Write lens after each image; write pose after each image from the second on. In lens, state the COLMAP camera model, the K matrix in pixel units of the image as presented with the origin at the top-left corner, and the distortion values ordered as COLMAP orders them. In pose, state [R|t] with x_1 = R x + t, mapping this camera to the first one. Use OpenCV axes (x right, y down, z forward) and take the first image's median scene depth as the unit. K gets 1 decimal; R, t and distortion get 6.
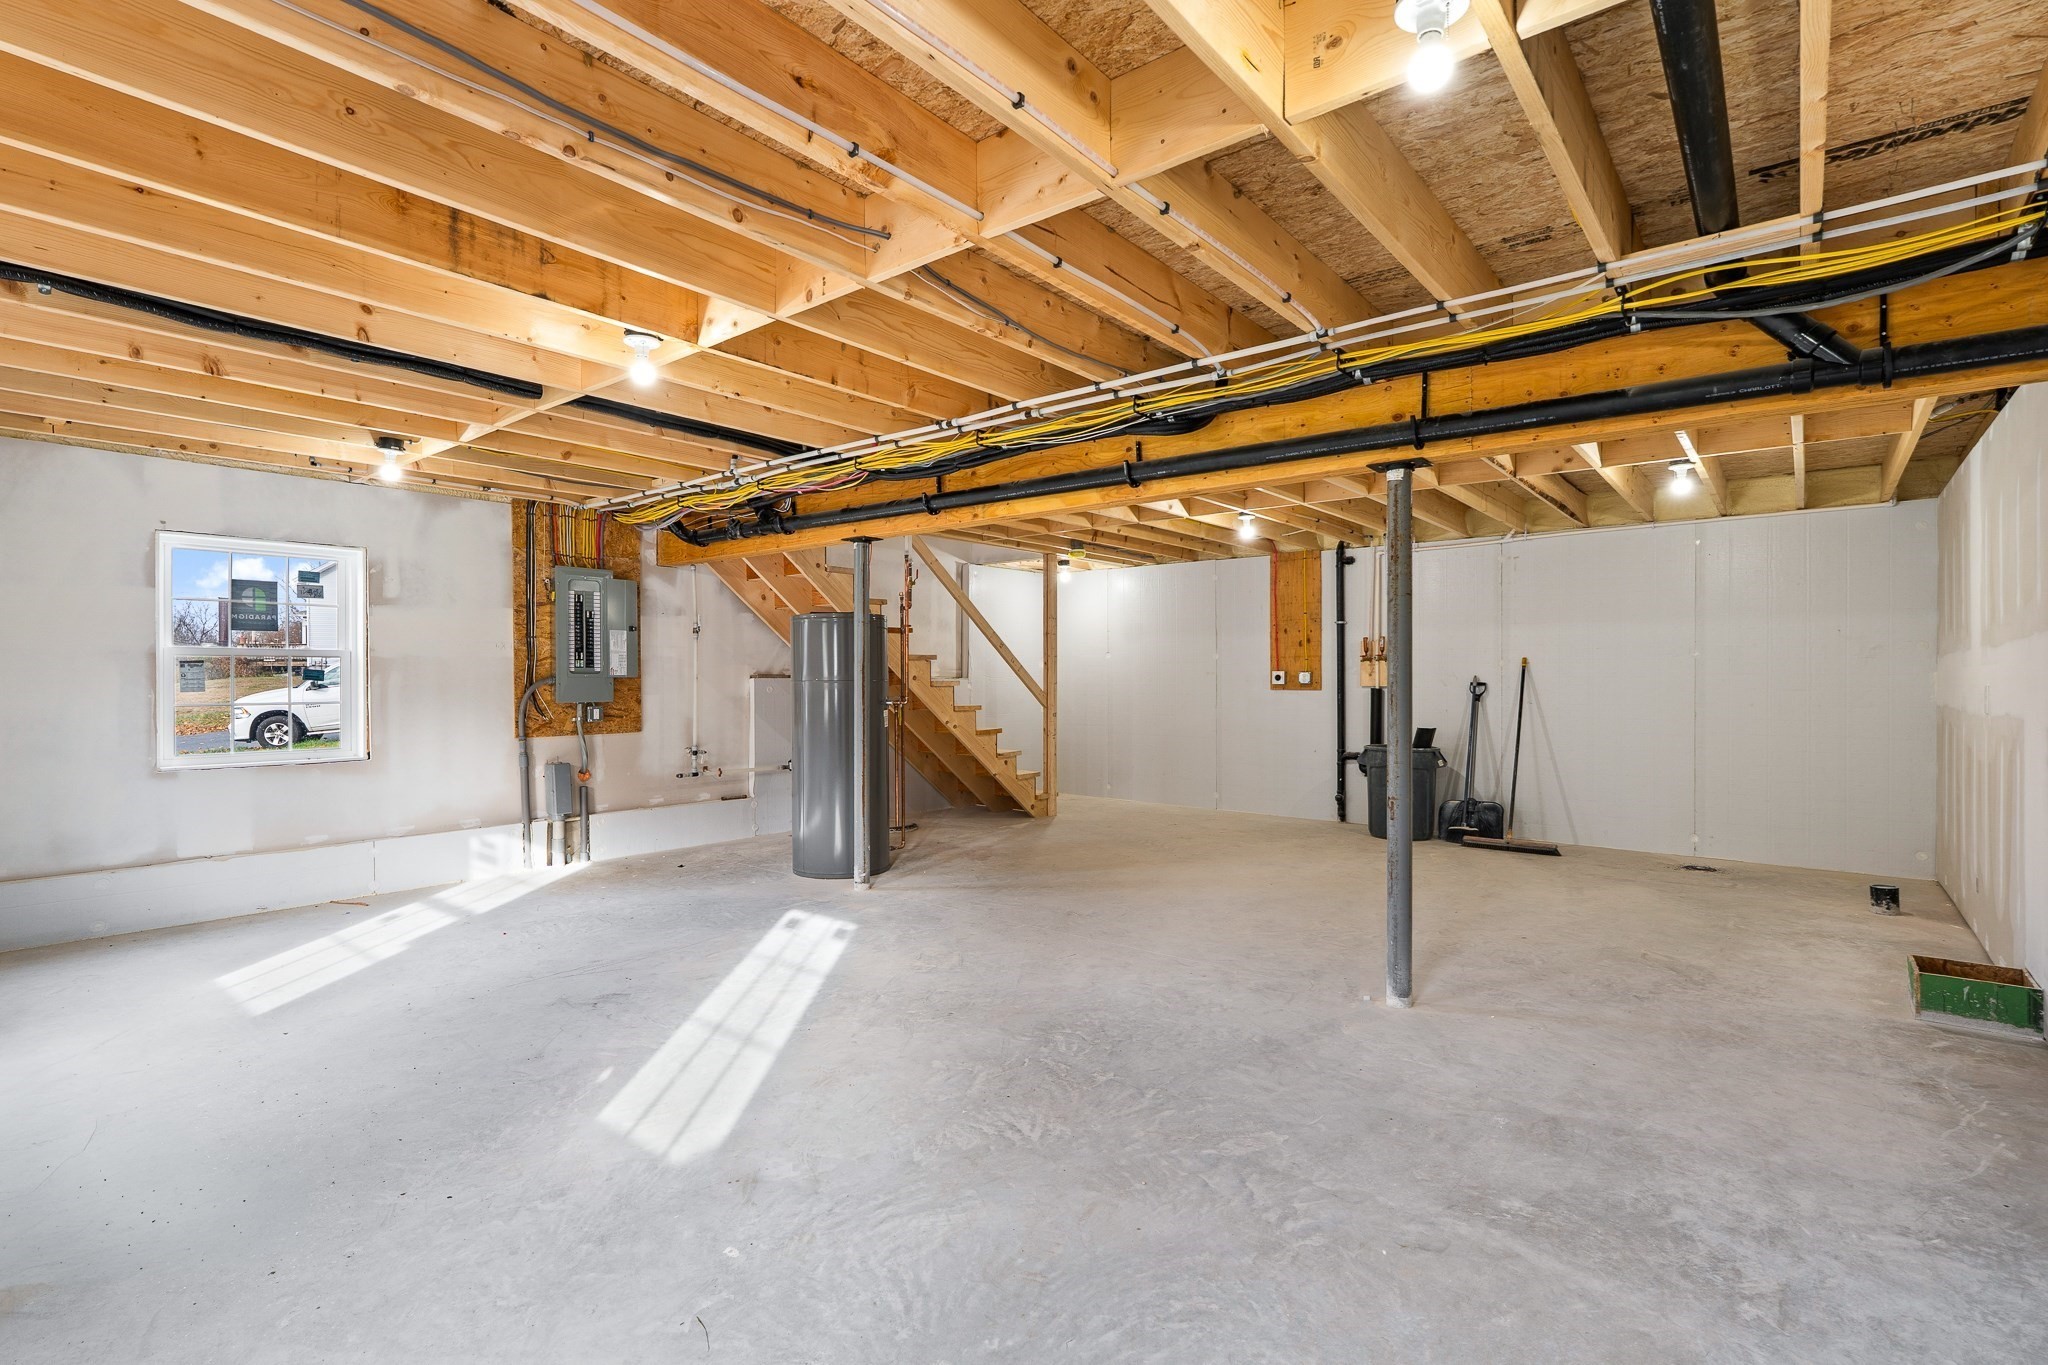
lens RADIAL K [[944.2, 0, 1019.4], [0, 944.2, 693.2], [0, 0, 1]] dist [-0.003276, 0.001105]
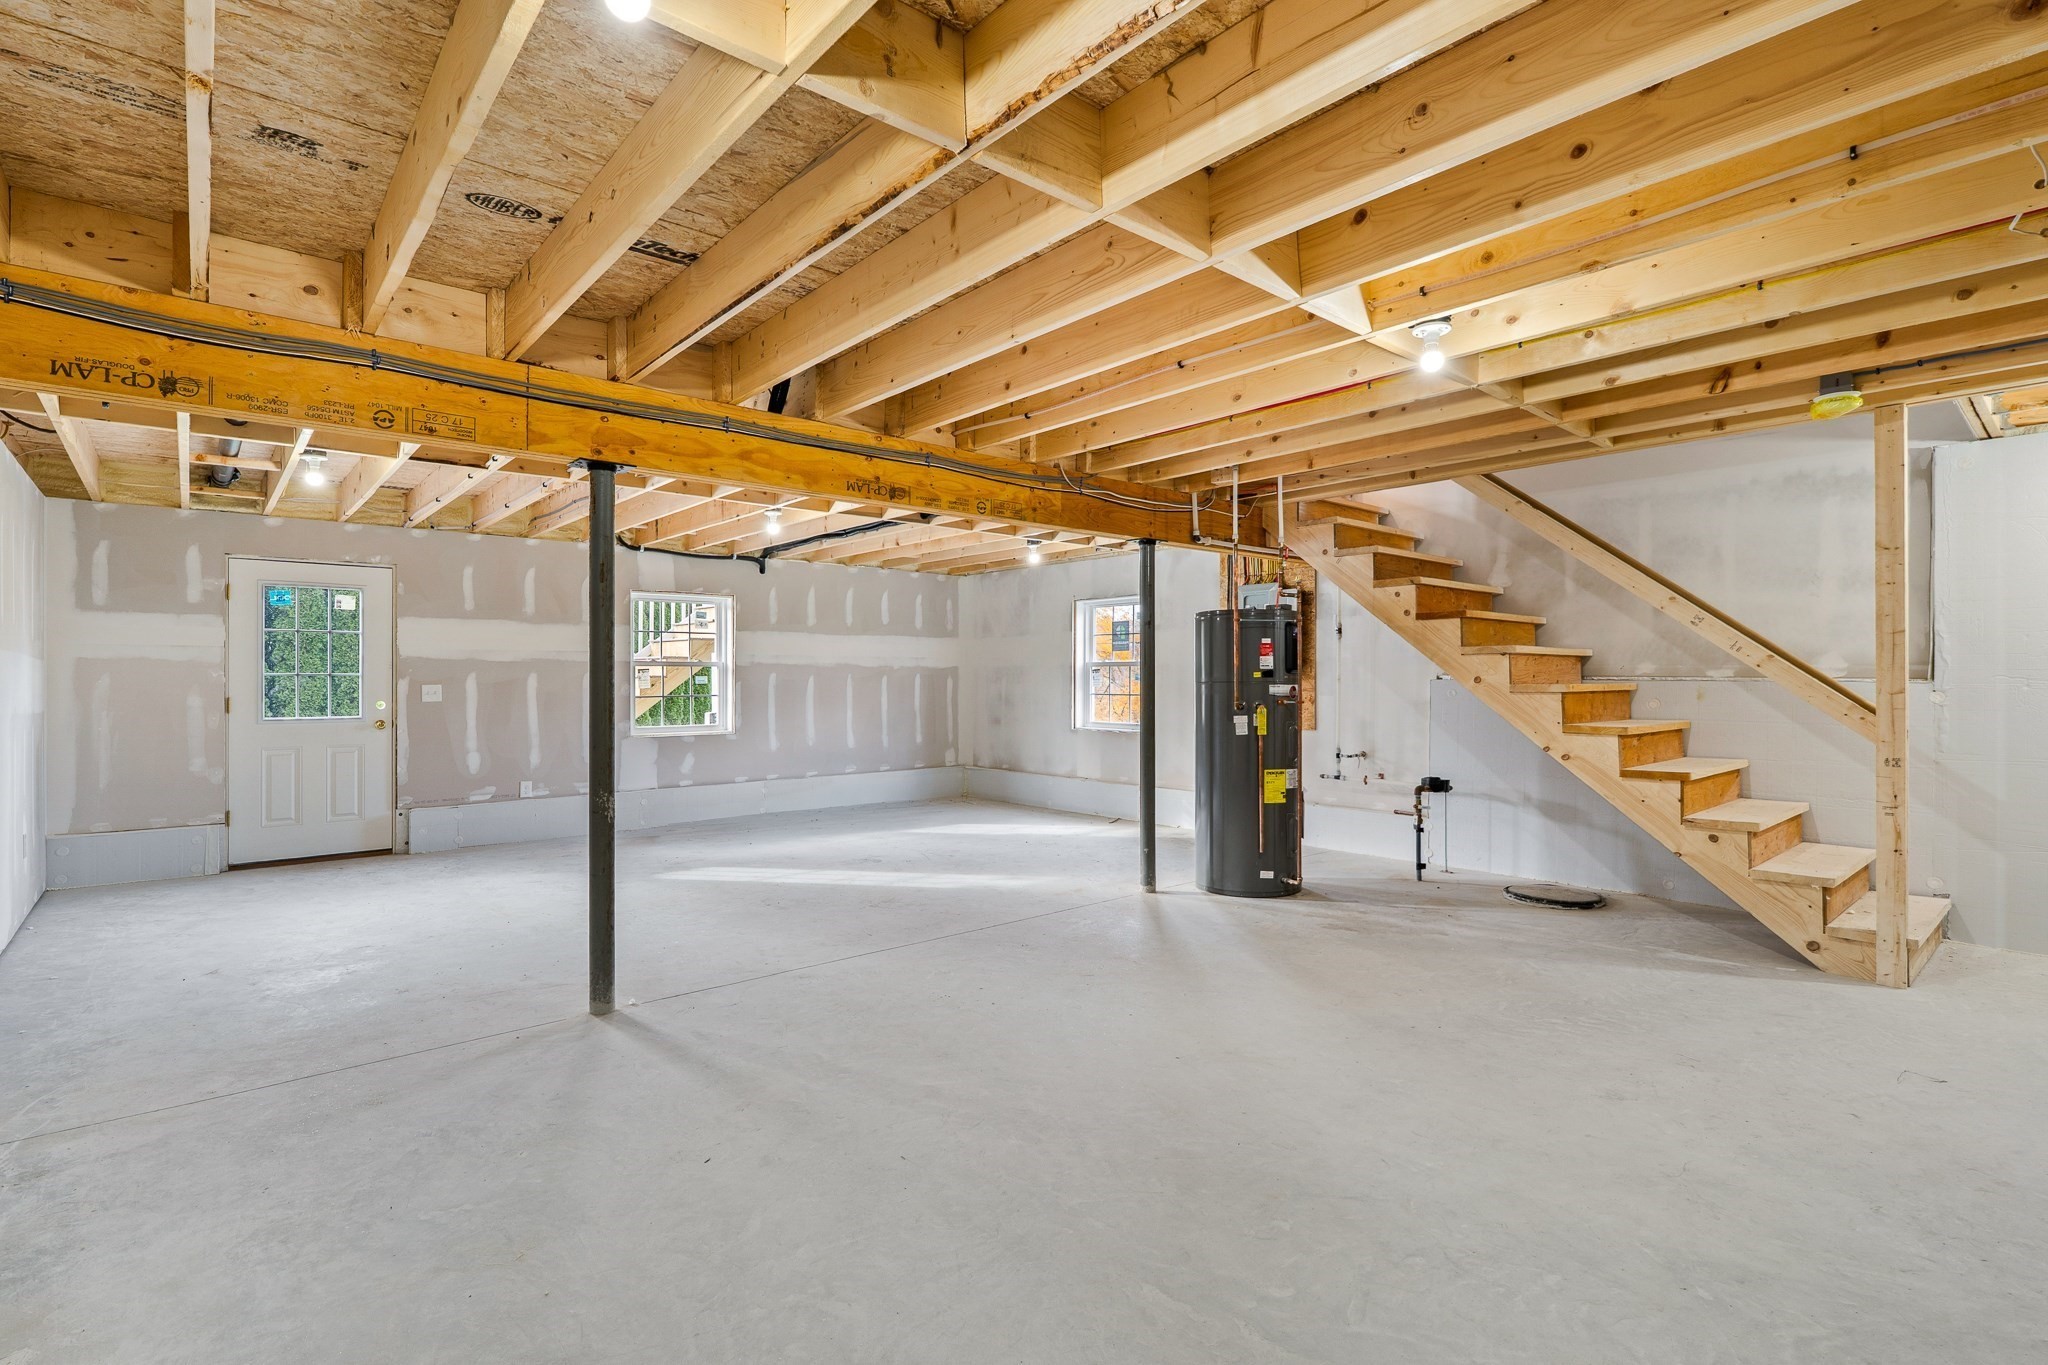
lens RADIAL K [[944.2, 0, 1019.4], [0, 944.2, 693.2], [0, 0, 1]] dist [-0.003276, 0.001105]
pose [[-0.153523, 0.017905, -0.987983, 1.374162], [-0.013174, 0.999710, 0.020165, -0.034215], [0.988057, 0.016111, -0.153242, 1.658337]]
